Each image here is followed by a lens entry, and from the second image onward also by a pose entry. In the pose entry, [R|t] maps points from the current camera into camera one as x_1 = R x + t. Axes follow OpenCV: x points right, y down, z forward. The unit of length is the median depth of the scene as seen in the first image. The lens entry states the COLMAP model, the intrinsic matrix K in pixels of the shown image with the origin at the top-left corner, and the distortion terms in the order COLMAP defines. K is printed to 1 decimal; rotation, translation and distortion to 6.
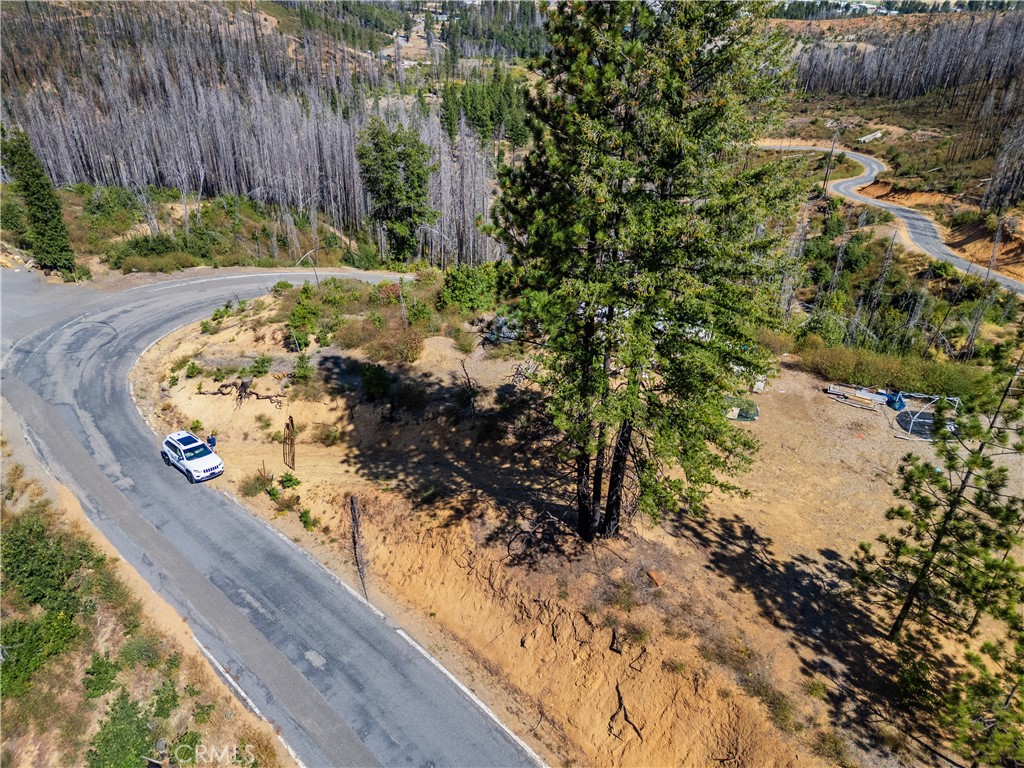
lens RADIAL K [[740.8, 0, 514.1], [0, 740.8, 379.8], [0, 0, 1]] dist [0.089344, -0.099253]
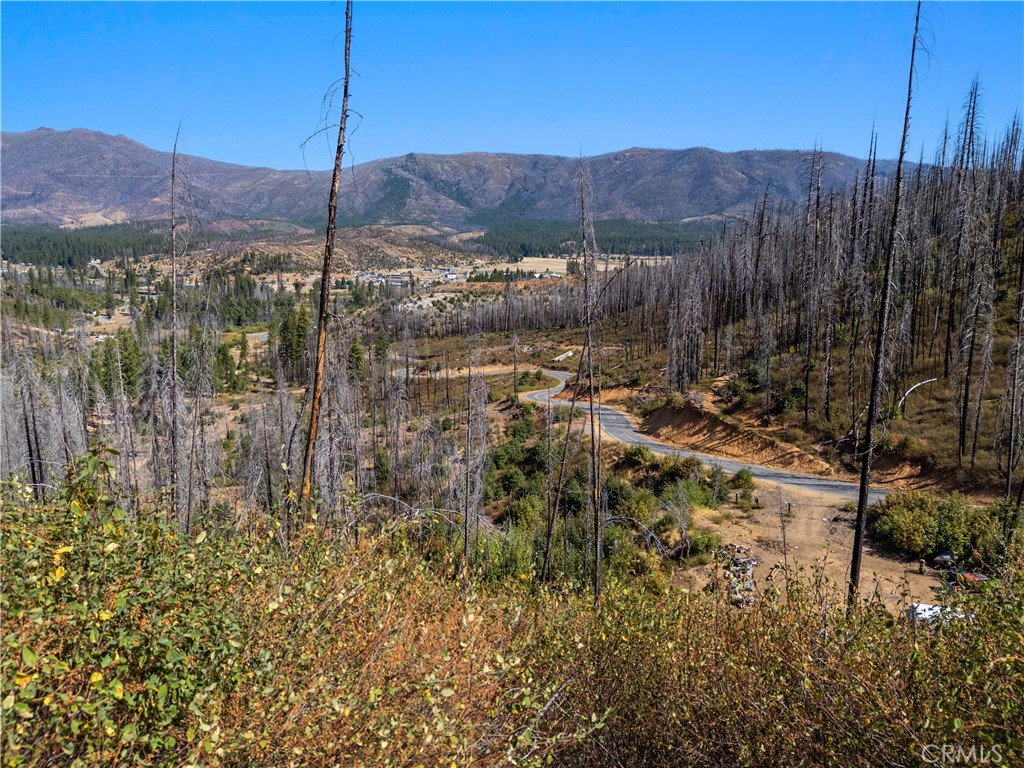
lens RADIAL K [[740.8, 0, 514.1], [0, 740.8, 379.8], [0, 0, 1]] dist [0.089344, -0.099253]
pose [[0.944608, -0.080239, 0.318242, 0.159237], [0.182236, 0.934670, -0.305256, 0.001111], [-0.272958, 0.346343, 0.897519, 0.236908]]
